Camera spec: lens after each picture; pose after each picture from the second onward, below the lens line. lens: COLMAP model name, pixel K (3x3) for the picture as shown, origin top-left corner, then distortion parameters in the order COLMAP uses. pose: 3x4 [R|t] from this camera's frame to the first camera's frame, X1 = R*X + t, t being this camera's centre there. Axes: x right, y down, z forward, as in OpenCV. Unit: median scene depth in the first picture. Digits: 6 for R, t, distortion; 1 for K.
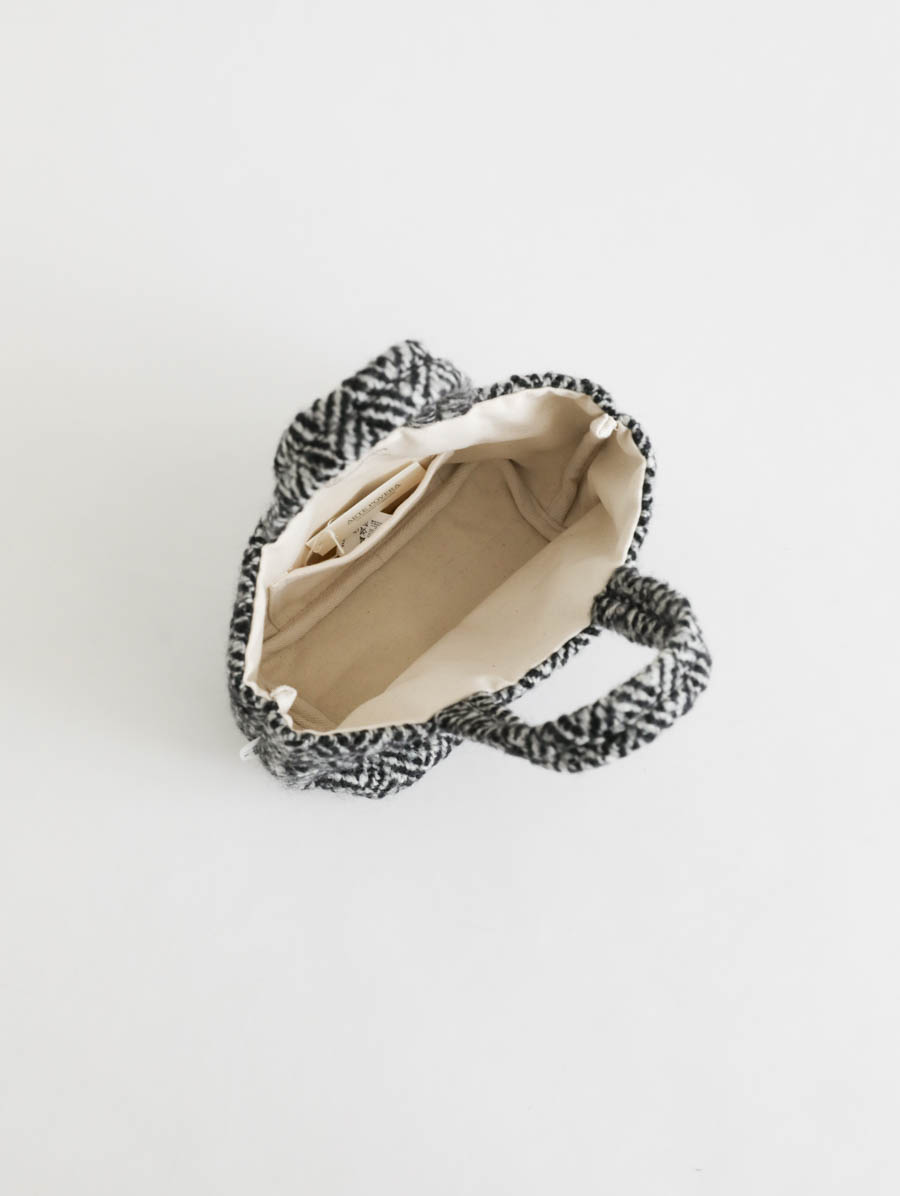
lens RADIAL K [[1757.4, 0, 449.0], [0, 1757.4, 602.7], [0, 0, 1]] dist [-0.027835, 0.000000]
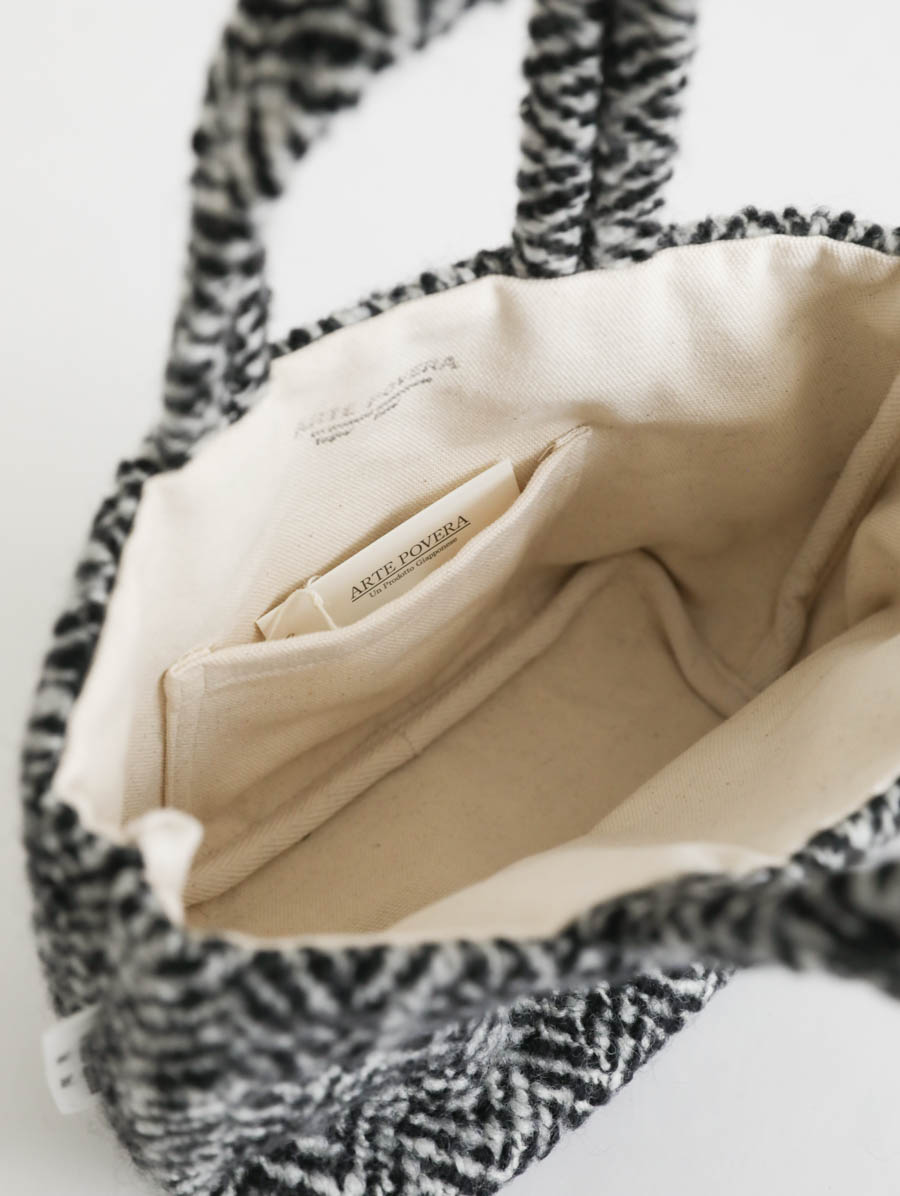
lens RADIAL K [[1757.4, 0, 453.9], [0, 1757.4, 588.4], [0, 0, 1]] dist [-0.027835, 0.000000]
pose [[0.999008, 0.042794, 0.012312, -0.040825], [-0.035520, 0.932555, -0.359275, 0.130900], [-0.026857, 0.358482, 0.933150, 0.636735]]
